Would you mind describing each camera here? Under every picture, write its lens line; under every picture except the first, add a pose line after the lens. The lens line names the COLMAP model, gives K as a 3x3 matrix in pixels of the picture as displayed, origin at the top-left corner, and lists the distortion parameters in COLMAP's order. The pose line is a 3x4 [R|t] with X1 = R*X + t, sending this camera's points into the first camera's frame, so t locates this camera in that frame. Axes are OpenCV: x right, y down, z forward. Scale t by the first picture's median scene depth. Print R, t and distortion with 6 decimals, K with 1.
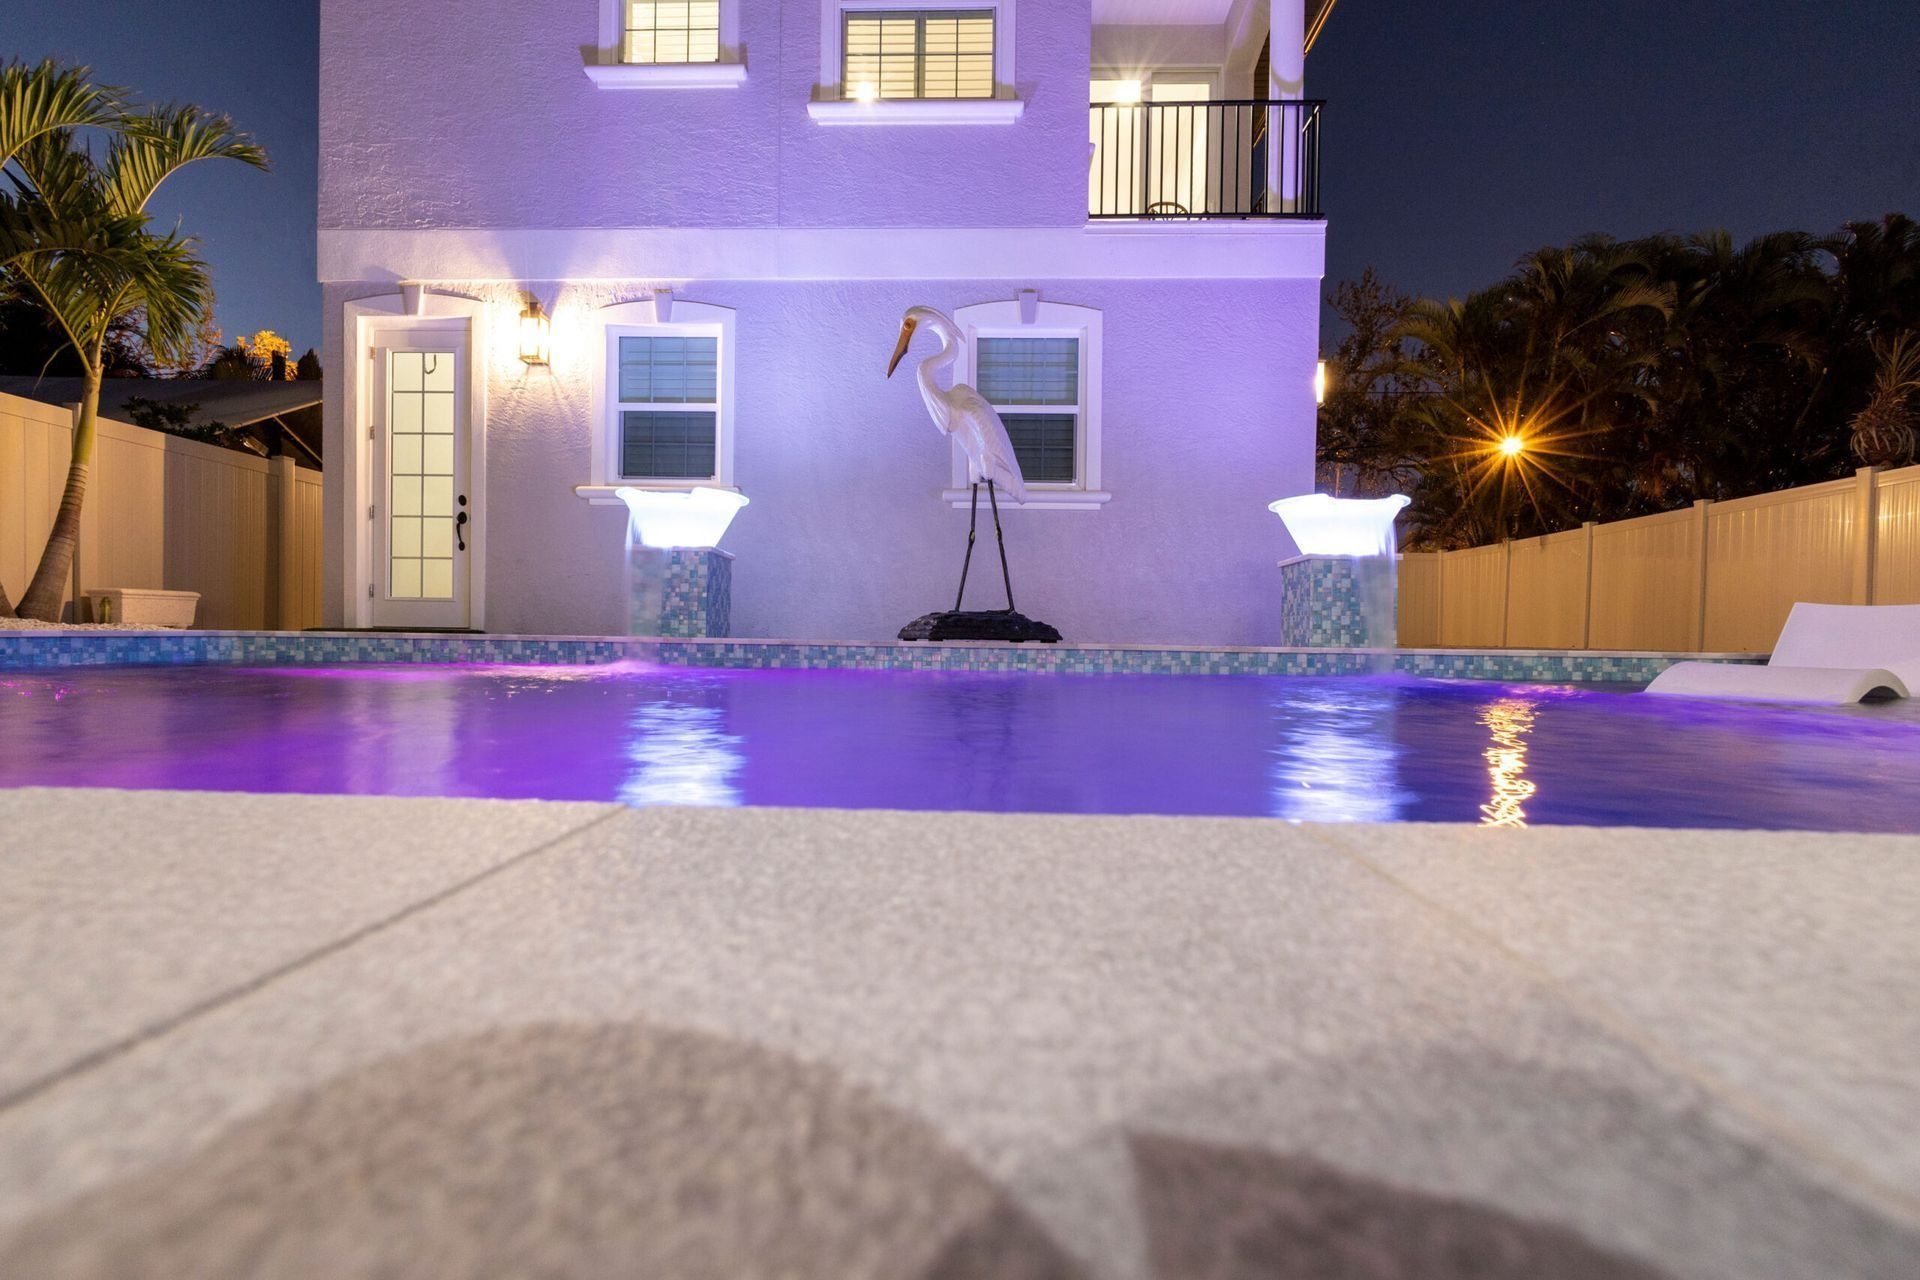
lens RADIAL K [[824.3, 0, 959.4], [0, 824.3, 651.3], [0, 0, 1]] dist [-0.006212, 0.000344]
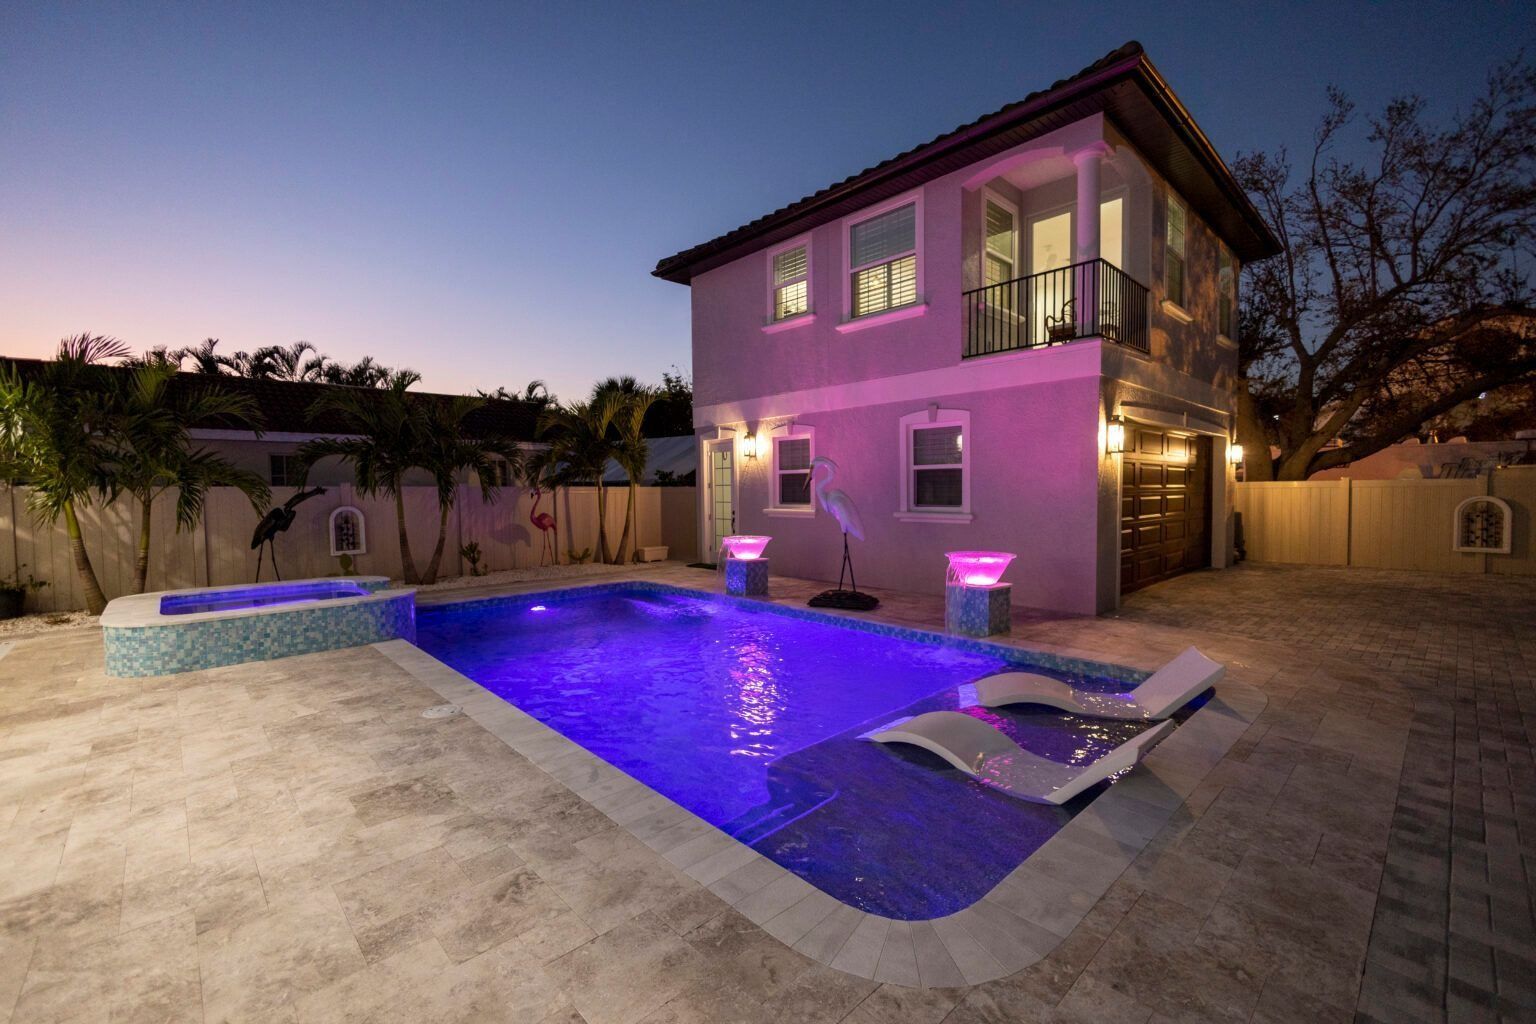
lens RADIAL K [[659.5, 0, 777.7], [0, 659.5, 507.3], [0, 0, 1]] dist [-0.006212, 0.000344]
pose [[0.713495, -0.000171, -0.700661, 0.855622], [0.009419, 0.999912, 0.009348, -0.220905], [0.700597, -0.013269, 0.713433, -0.290937]]
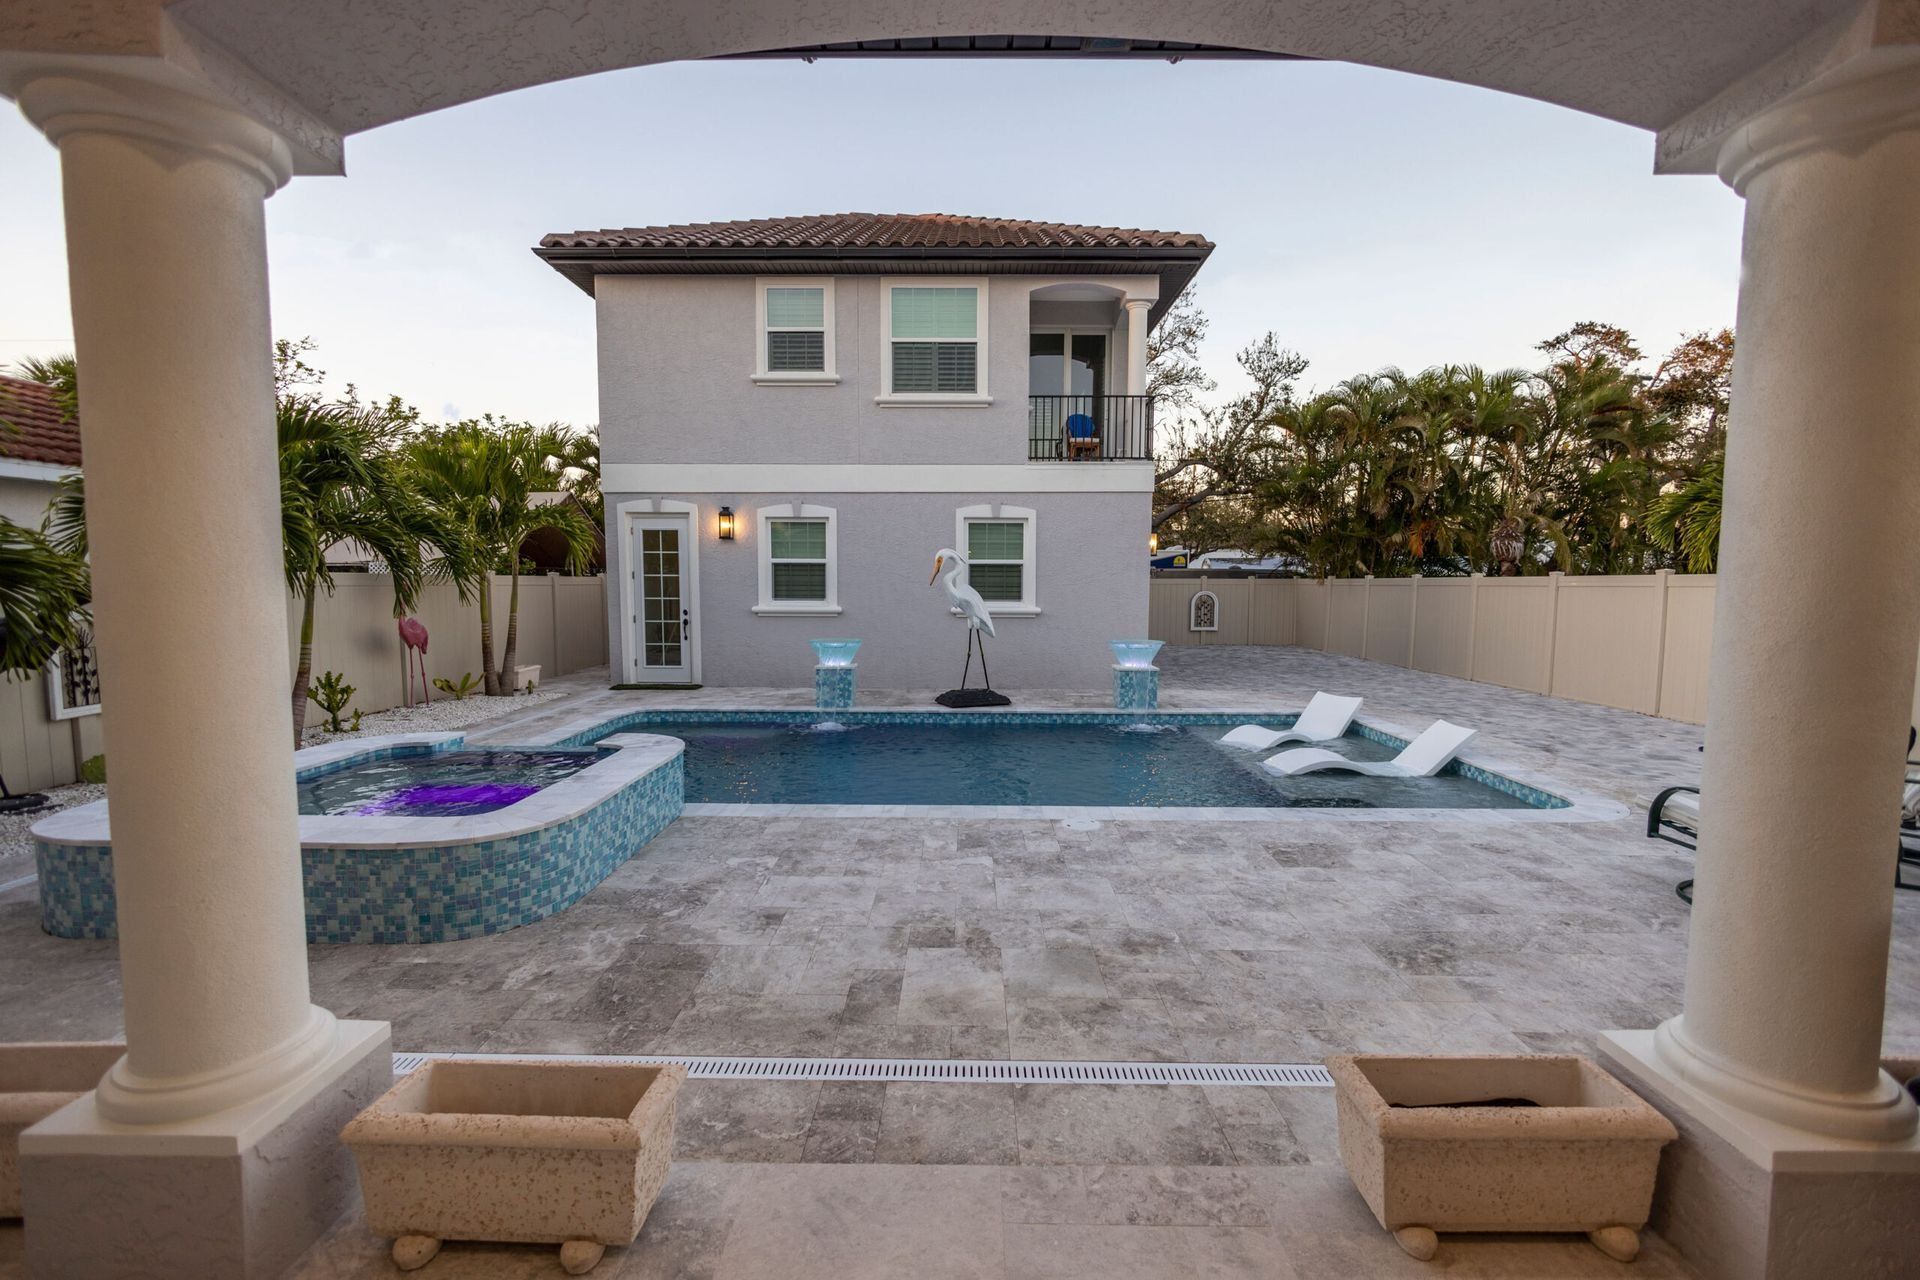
lens RADIAL K [[824.3, 0, 972.6], [0, 824.3, 632.0], [0, 0, 1]] dist [-0.006212, 0.000344]
pose [[0.999292, -0.011421, 0.035853, -0.039360], [0.009498, 0.998530, 0.053355, -0.235583], [-0.036410, -0.052977, 0.997932, -0.854330]]
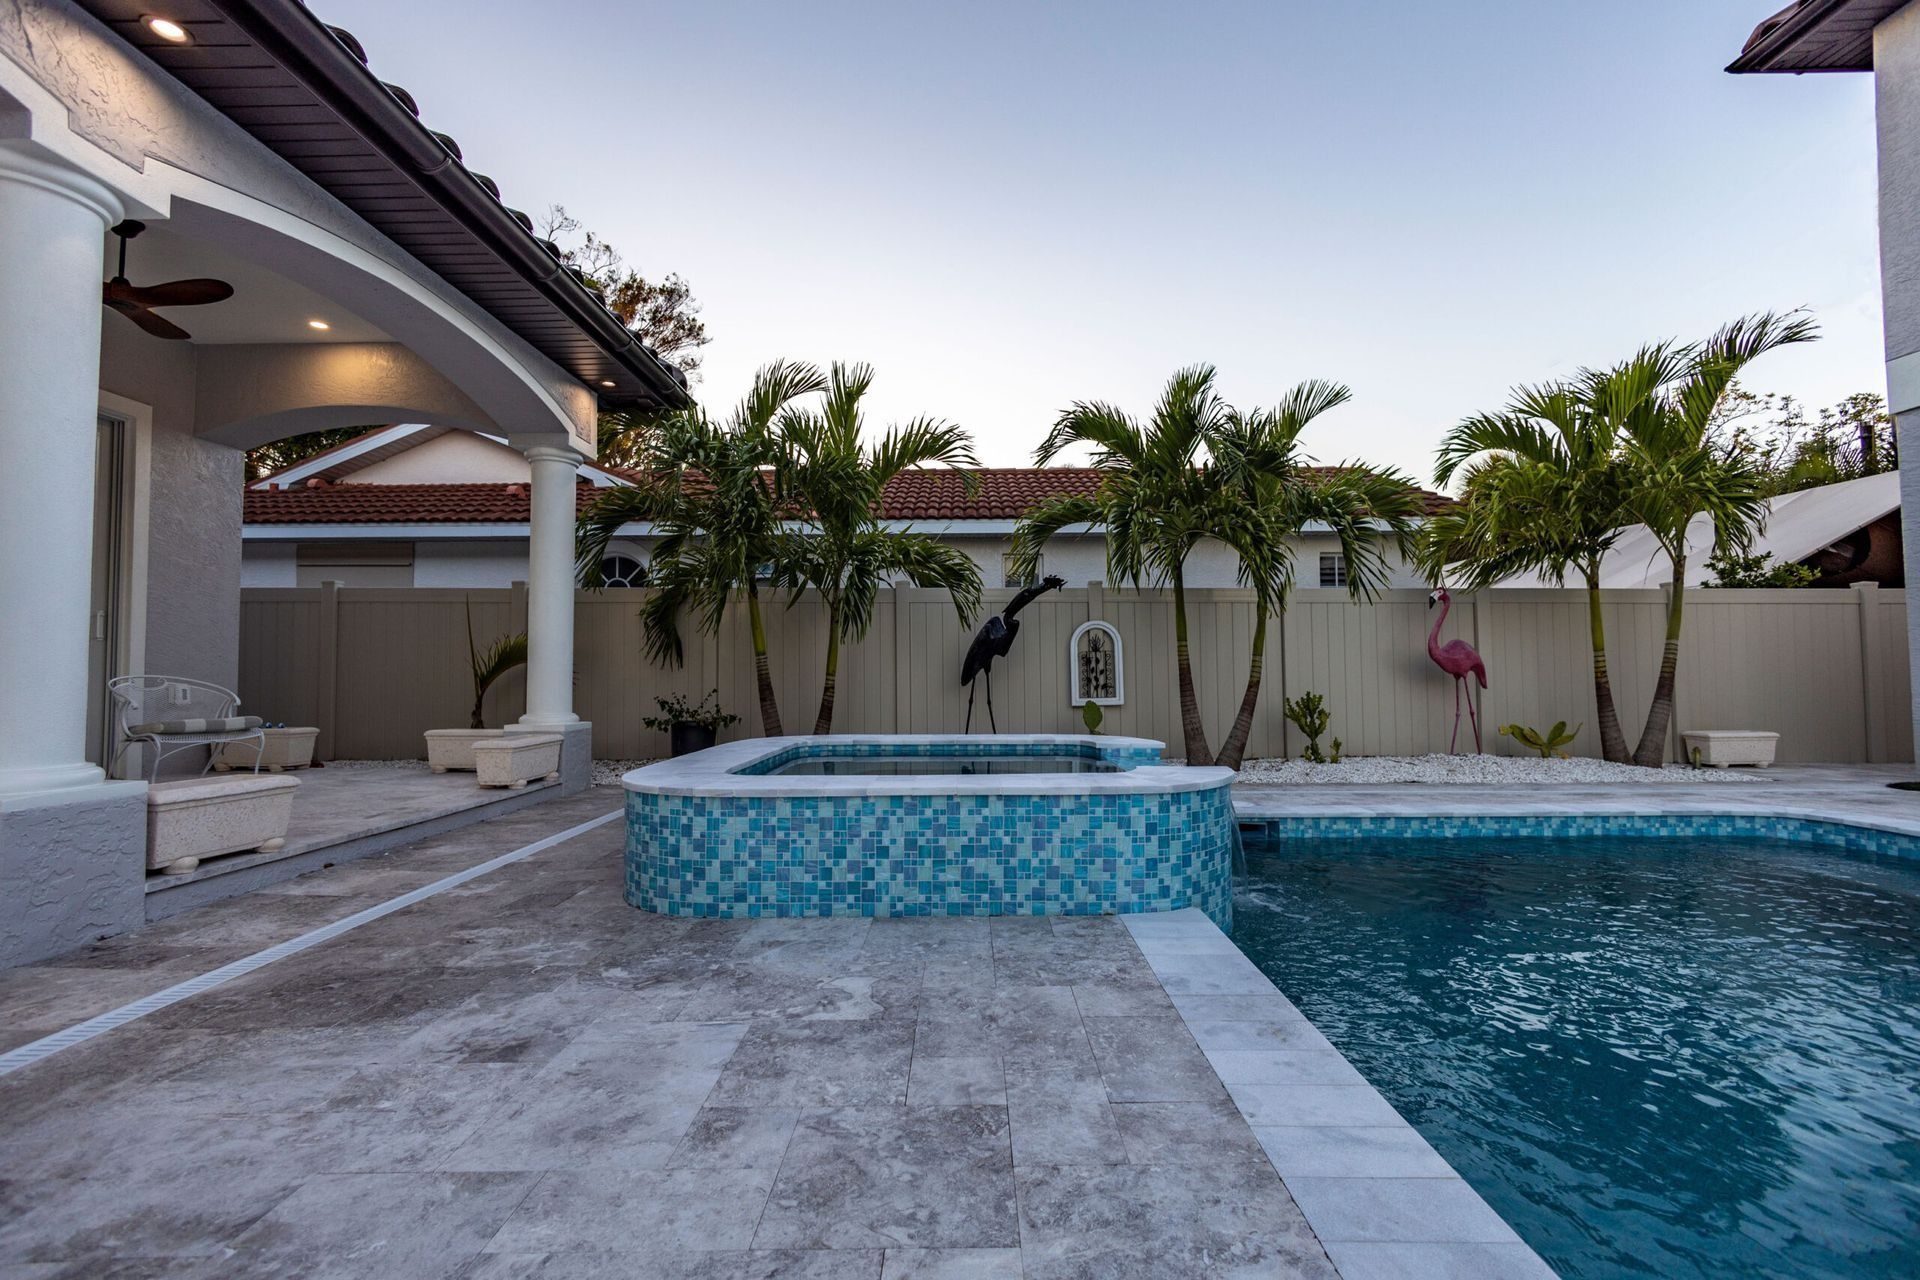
lens RADIAL K [[824.3, 0, 952.8], [0, 824.3, 641.9], [0, 0, 1]] dist [-0.006212, 0.000344]
pose [[0.019625, -0.051697, -0.998470, 0.135016], [-0.008491, 0.998618, -0.051872, -0.127368], [0.999771, 0.009496, 0.019159, -0.107200]]
